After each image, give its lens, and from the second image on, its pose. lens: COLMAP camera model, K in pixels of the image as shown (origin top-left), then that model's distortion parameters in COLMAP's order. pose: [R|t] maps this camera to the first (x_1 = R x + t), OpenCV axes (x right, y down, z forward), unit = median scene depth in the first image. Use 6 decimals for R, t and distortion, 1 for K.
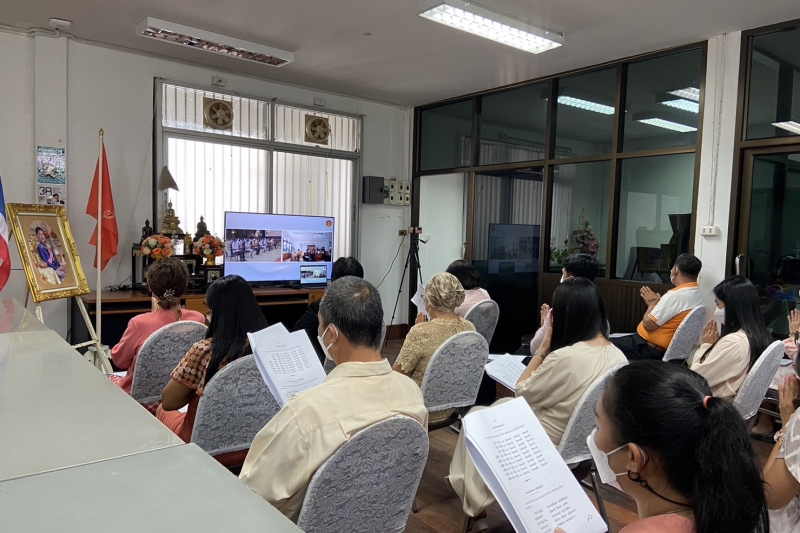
lens RADIAL K [[630.8, 0, 397.8], [0, 630.8, 256.0], [0, 0, 1]] dist [-0.006677, -0.010190]
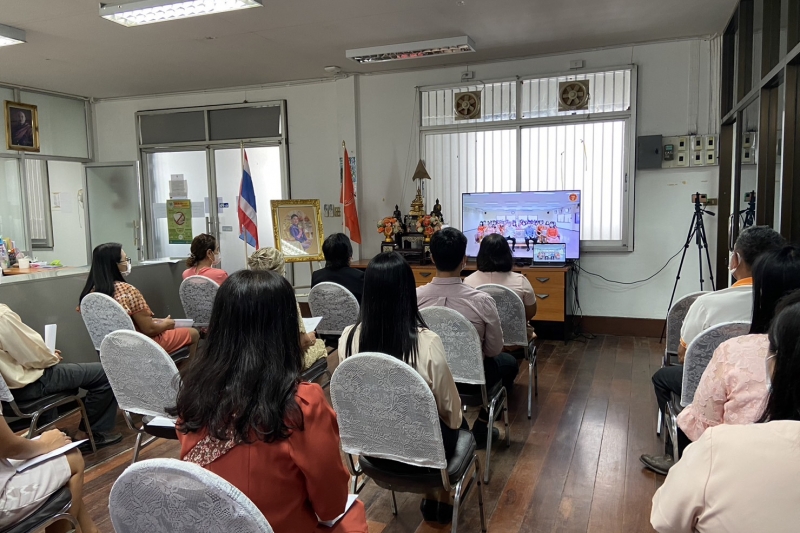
lens RADIAL K [[574.0, 0, 397.8], [0, 574.0, 258.6], [0, 0, 1]] dist [-0.043446, 0.002319]
pose [[0.424180, 0.031741, -0.905022, 0.527598], [-0.000825, 0.999399, 0.034664, 0.008399], [0.905578, -0.013957, 0.423951, 0.419484]]
